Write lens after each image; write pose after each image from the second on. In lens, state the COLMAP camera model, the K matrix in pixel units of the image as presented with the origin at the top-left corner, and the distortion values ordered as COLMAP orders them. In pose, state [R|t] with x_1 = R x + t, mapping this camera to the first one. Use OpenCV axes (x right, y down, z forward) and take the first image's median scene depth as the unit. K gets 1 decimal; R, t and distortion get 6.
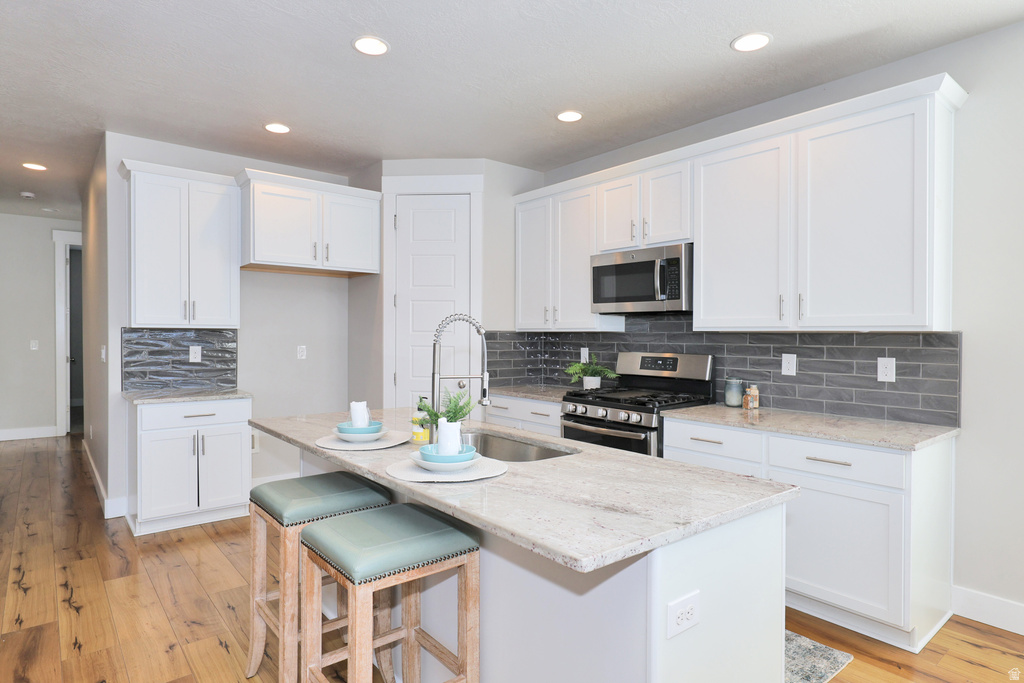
lens RADIAL K [[568.4, 0, 502.1], [0, 568.4, 342.1], [0, 0, 1]] dist [0.002796, 0.002069]
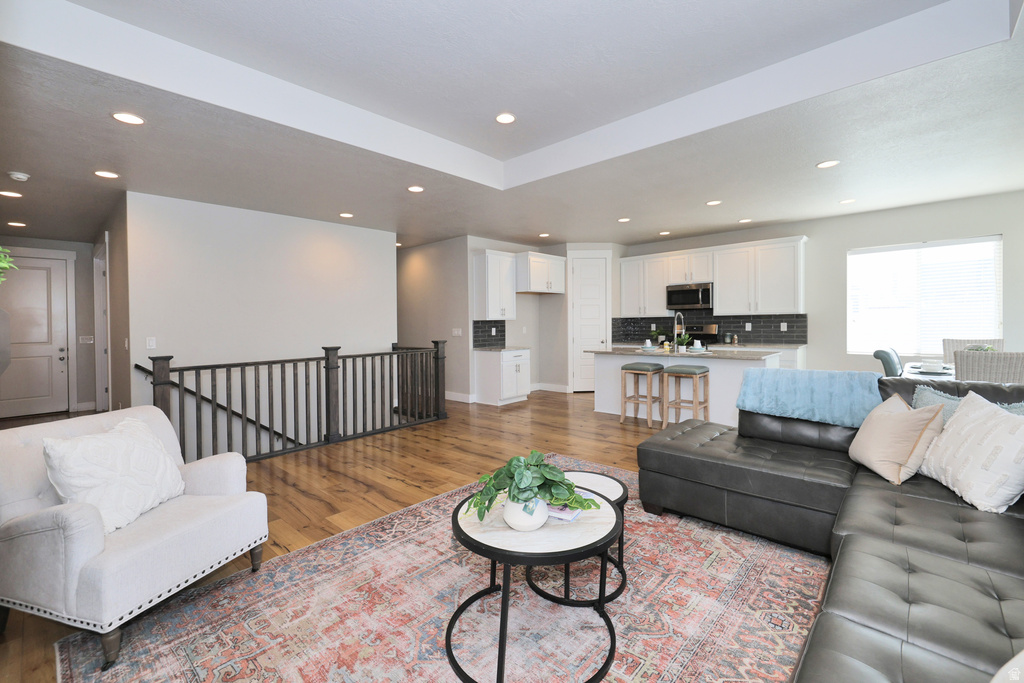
lens RADIAL K [[435.3, 0, 509.5], [0, 435.3, 343.2], [0, 0, 1]] dist [0.003237, 0.000135]
pose [[0.990206, -0.035460, 0.135038, -0.809180], [0.030139, 0.998694, 0.041250, -0.003105], [-0.136324, -0.036777, 0.989981, -0.817219]]
